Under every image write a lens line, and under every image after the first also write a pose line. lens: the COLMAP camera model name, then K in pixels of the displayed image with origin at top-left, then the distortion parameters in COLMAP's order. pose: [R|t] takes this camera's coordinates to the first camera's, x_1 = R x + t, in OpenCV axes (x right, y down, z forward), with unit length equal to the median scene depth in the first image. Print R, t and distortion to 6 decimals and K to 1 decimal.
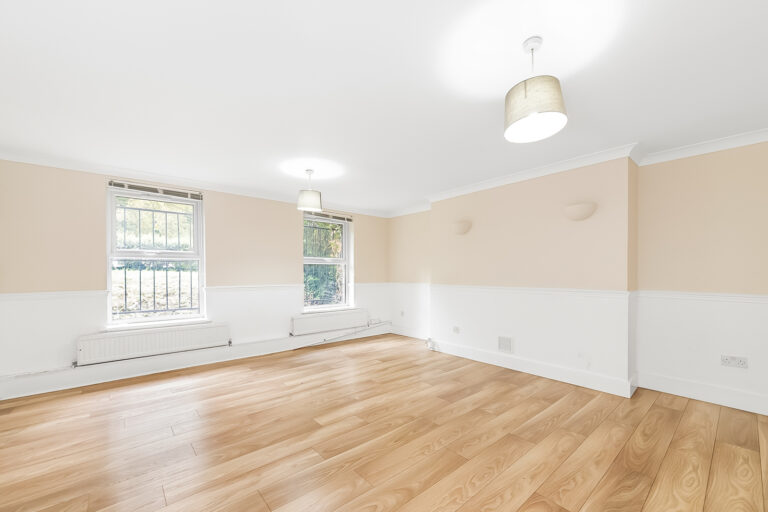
lens RADIAL K [[307.0, 0, 384.7], [0, 307.0, 272.8], [0, 0, 1]] dist [0.002823, 0.000211]
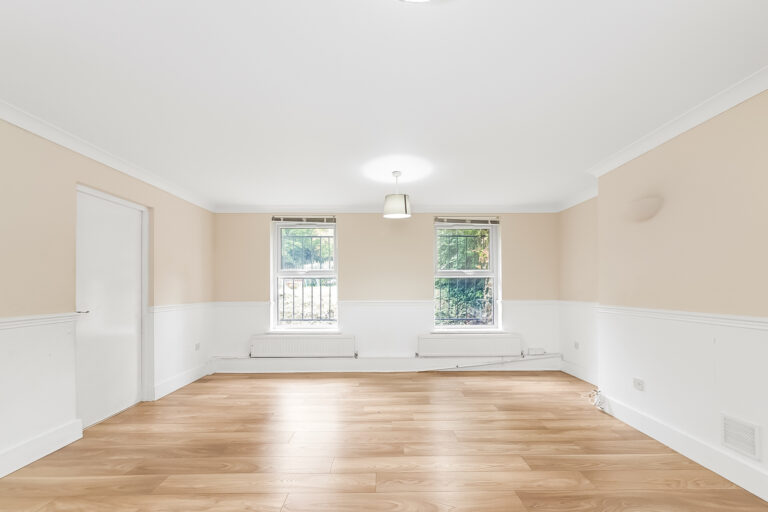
lens RADIAL K [[313.3, 0, 387.8], [0, 313.3, 282.3], [0, 0, 1]] dist [-0.001084, -0.000113]
pose [[0.766080, -0.014950, -0.642571, 0.260034], [0.003820, 0.999818, -0.018707, 0.001086], [0.642734, 0.011877, 0.765998, 0.246797]]
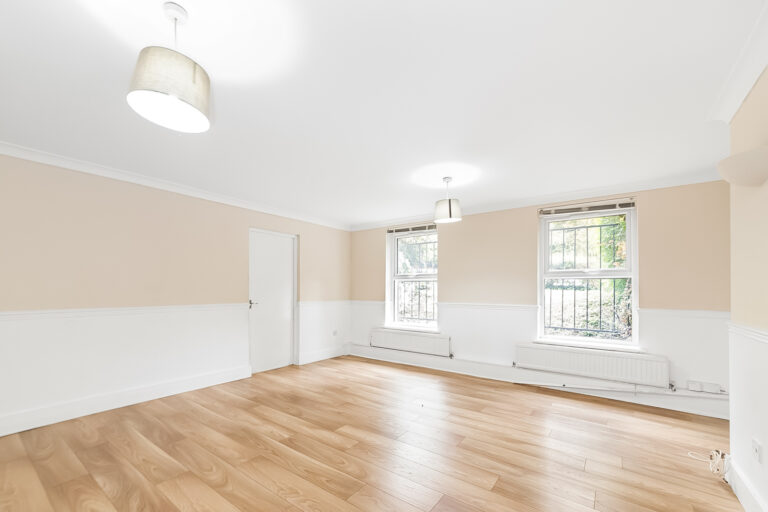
lens RADIAL K [[319.9, 0, 381.5], [0, 319.9, 280.4], [0, 0, 1]] dist [0.009956, 0.000100]
pose [[0.217093, -0.028433, -0.975737, 0.528663], [-0.005020, 0.999530, -0.030243, 0.000574], [0.976138, 0.011464, 0.216848, 0.505511]]
